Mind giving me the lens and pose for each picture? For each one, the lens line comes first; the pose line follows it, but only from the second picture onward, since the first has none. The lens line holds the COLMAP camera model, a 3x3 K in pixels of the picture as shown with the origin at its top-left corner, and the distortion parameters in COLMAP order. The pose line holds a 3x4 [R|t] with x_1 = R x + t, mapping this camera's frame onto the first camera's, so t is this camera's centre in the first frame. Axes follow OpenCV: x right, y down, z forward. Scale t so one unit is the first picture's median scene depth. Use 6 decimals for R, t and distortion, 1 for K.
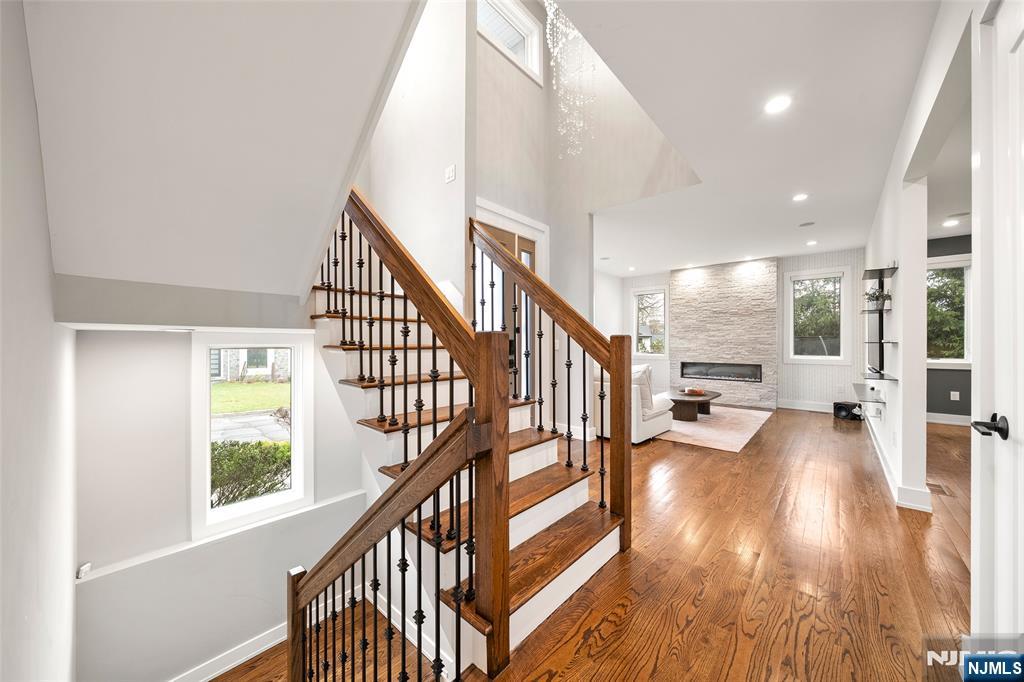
lens RADIAL K [[359.2, 0, 519.4], [0, 359.2, 345.0], [0, 0, 1]] dist [0.000105, 0.000020]
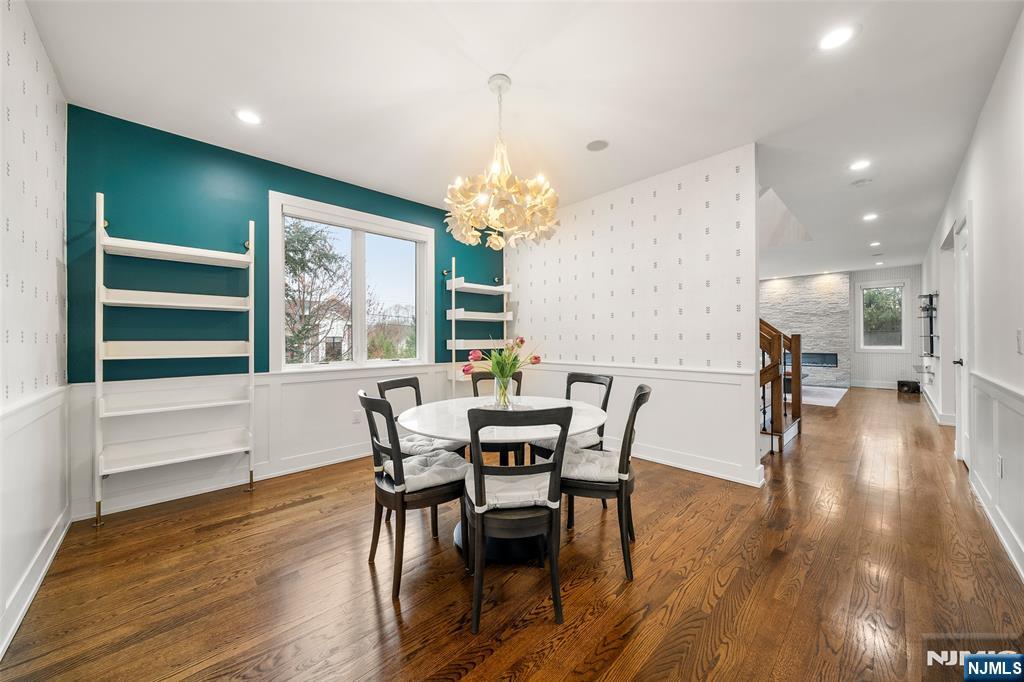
lens RADIAL K [[368.4, 0, 512.0], [0, 368.4, 341.0], [0, 0, 1]] dist [-0.002527, -0.000147]
pose [[0.996638, -0.010200, -0.081294, -0.406673], [0.010165, 0.999948, -0.000846, -0.001452], [0.081298, 0.000016, 0.996690, -0.439817]]
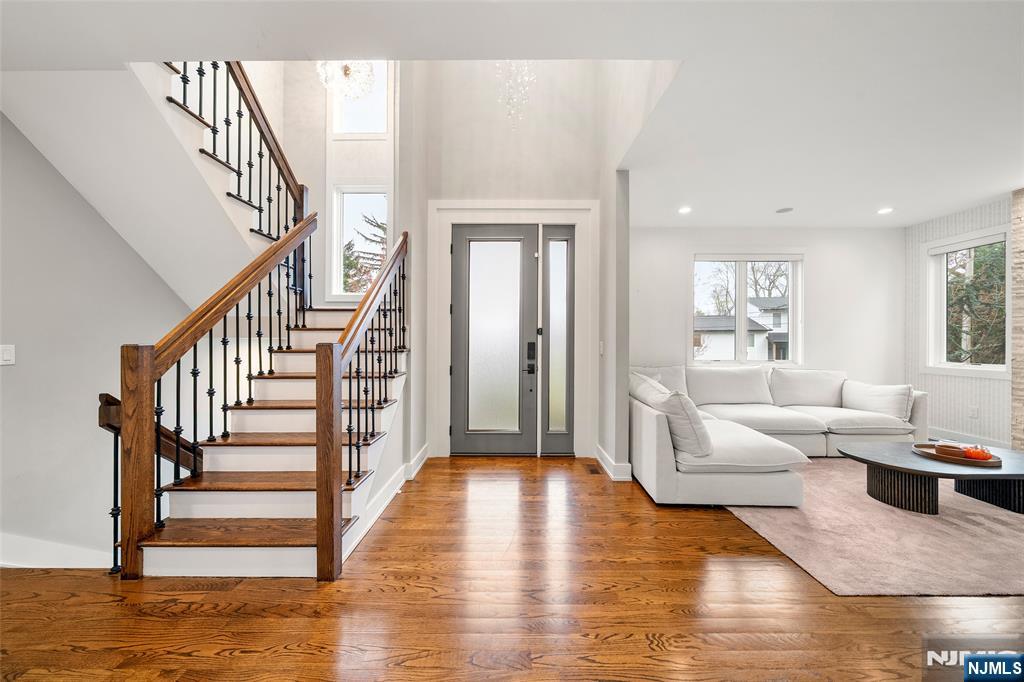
lens RADIAL K [[355.3, 0, 517.5], [0, 355.3, 343.2], [0, 0, 1]] dist [-0.001221, -0.000032]
pose [[0.659880, 0.005767, -0.751349, 0.408043], [-0.002549, 0.999982, 0.005437, -0.010373], [0.751367, -0.001673, 0.659883, 0.246557]]
